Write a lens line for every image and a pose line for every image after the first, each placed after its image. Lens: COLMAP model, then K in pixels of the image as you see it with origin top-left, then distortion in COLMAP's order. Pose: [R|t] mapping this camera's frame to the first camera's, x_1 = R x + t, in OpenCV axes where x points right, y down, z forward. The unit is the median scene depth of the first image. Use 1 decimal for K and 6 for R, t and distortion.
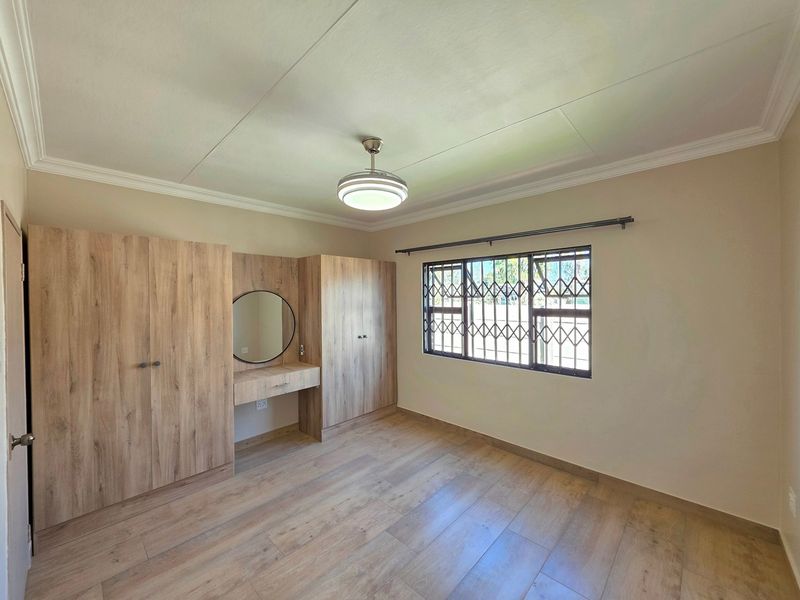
lens RADIAL K [[319.9, 0, 401.1], [0, 319.9, 299.8], [0, 0, 1]] dist [0.001148, -0.000101]
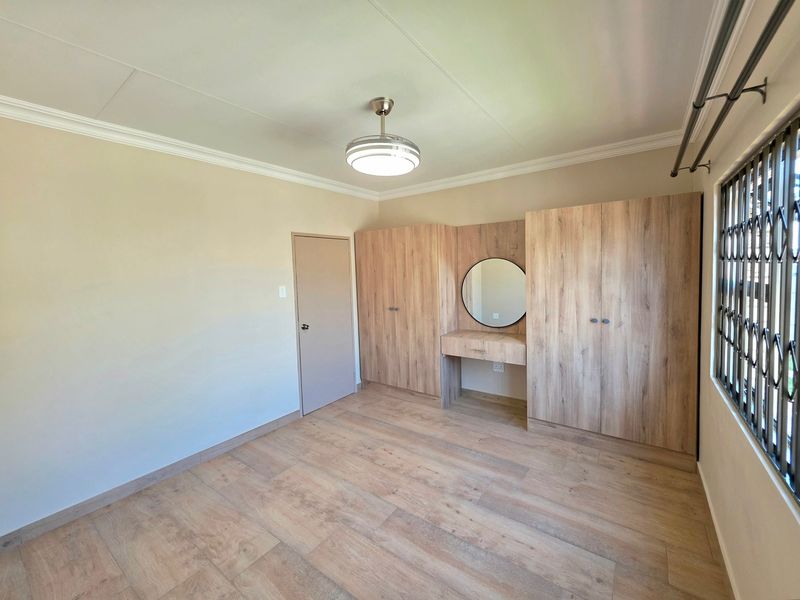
lens RADIAL K [[323.2, 0, 402.5], [0, 323.2, 288.1], [0, 0, 1]] dist [0.000526, -0.000020]
pose [[0.143275, 0.063496, -0.987644, 0.703843], [0.017663, 0.997617, 0.066700, -0.007570], [0.989525, -0.027001, 0.141812, 0.713777]]
